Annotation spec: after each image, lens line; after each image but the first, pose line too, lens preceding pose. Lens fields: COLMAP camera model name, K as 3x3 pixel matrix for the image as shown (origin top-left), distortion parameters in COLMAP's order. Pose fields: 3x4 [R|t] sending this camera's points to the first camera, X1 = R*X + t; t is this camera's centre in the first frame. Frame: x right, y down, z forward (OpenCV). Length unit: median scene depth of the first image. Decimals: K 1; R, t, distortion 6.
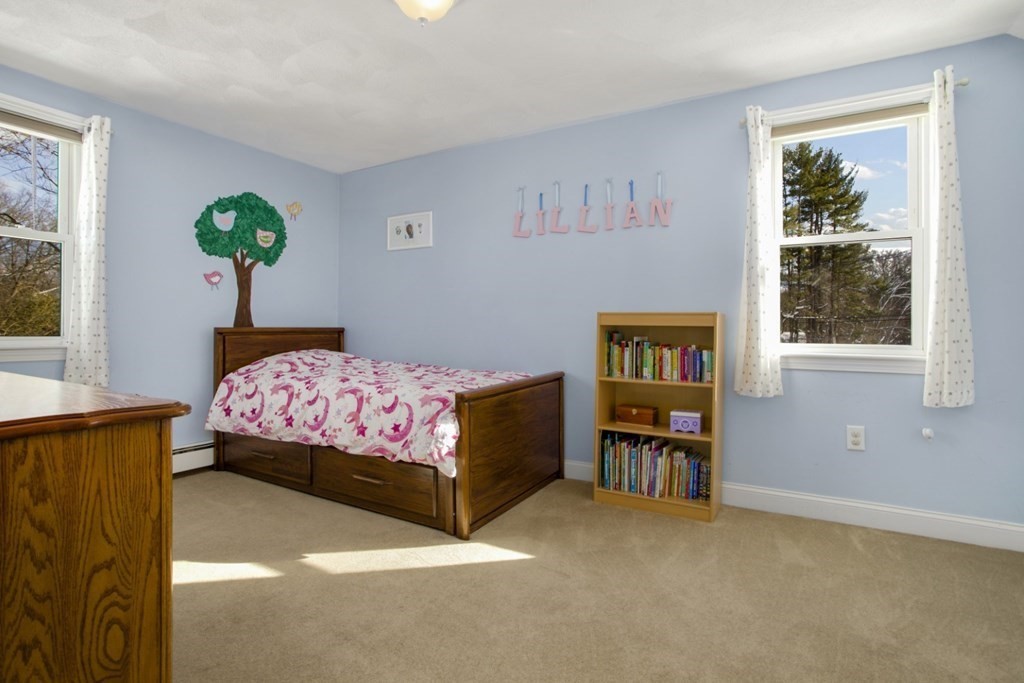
lens RADIAL K [[478.3, 0, 513.3], [0, 478.3, 333.8], [0, 0, 1]] dist [-0.005019, 0.000870]
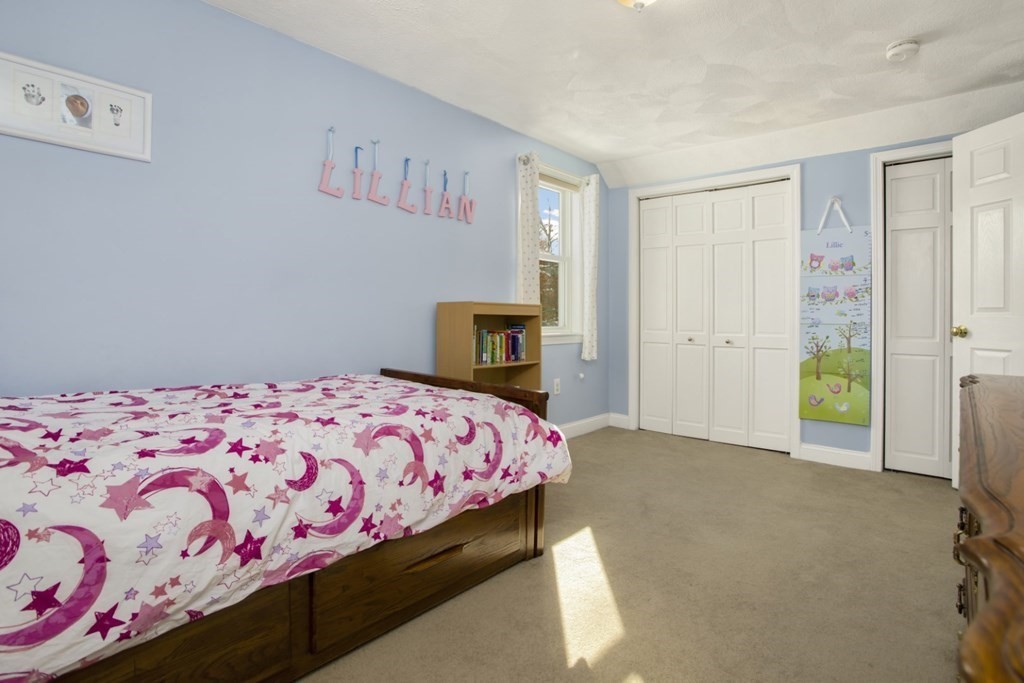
lens RADIAL K [[524.4, 0, 507.8], [0, 524.4, 315.4], [0, 0, 1]] dist [-0.002274, 0.000184]
pose [[0.215837, -0.005559, 0.976414, -0.889451], [0.012808, 0.999914, 0.002861, -0.018914], [-0.976346, 0.011888, 0.215889, 0.699511]]
